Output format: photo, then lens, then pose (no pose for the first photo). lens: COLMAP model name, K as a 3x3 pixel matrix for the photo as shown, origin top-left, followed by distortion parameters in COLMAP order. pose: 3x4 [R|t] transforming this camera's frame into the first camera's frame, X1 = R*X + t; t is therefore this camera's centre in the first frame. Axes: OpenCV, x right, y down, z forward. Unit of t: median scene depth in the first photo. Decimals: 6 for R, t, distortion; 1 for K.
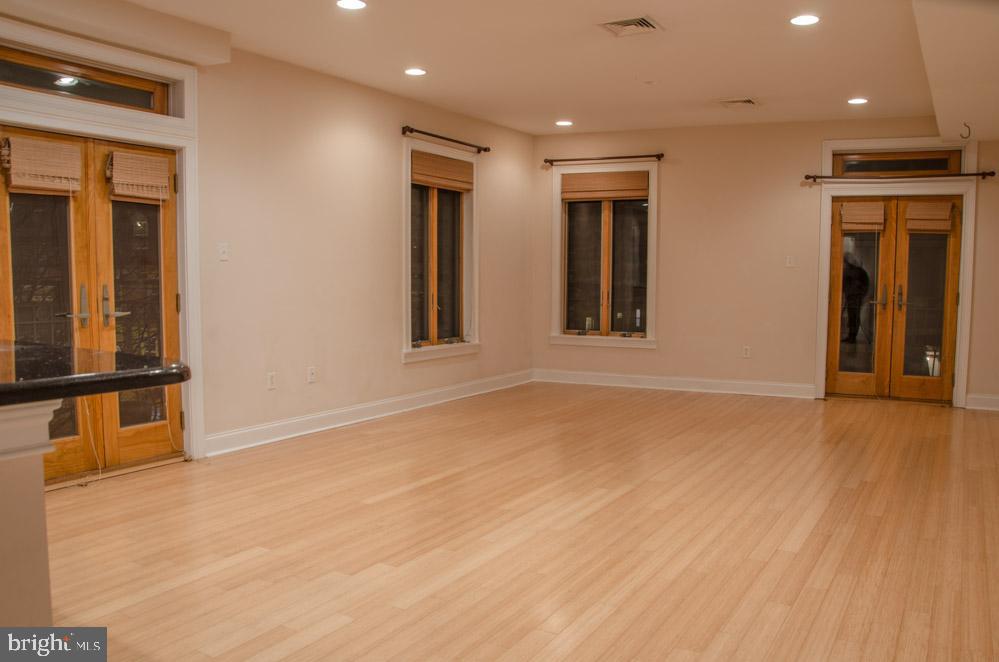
lens RADIAL K [[773.6, 0, 499.5], [0, 773.6, 331.0], [0, 0, 1]] dist [-0.171359, 0.124846]
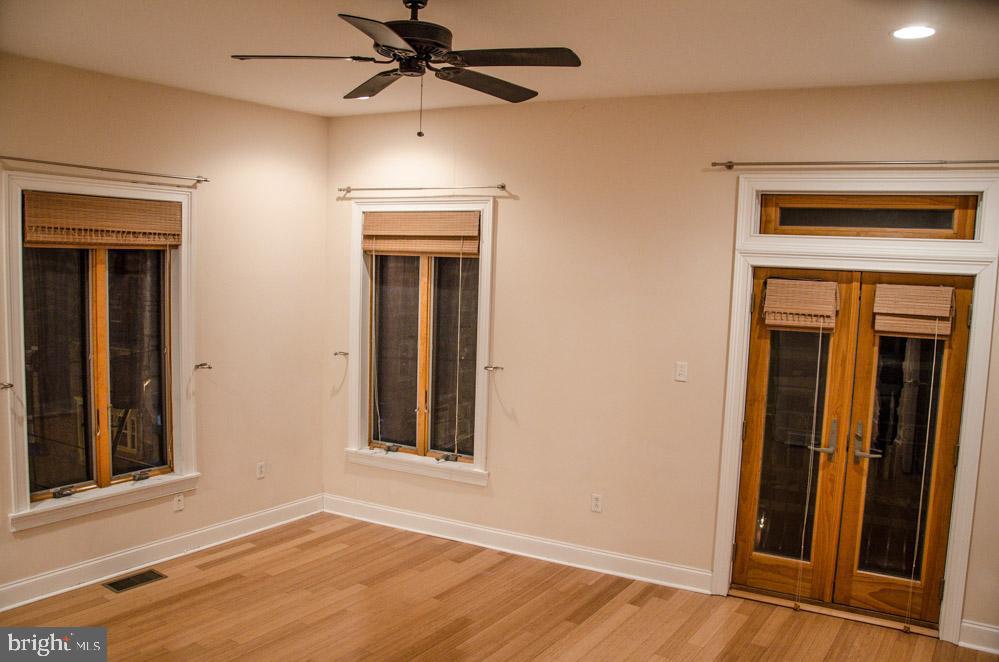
lens RADIAL K [[773.6, 0, 499.5], [0, 773.6, 331.0], [0, 0, 1]] dist [-0.171359, 0.124846]
pose [[0.998467, 0.033775, -0.043862, 0.261814], [-0.033891, 0.999424, -0.001901, -0.117961], [0.043772, 0.003384, 0.999036, 0.372854]]
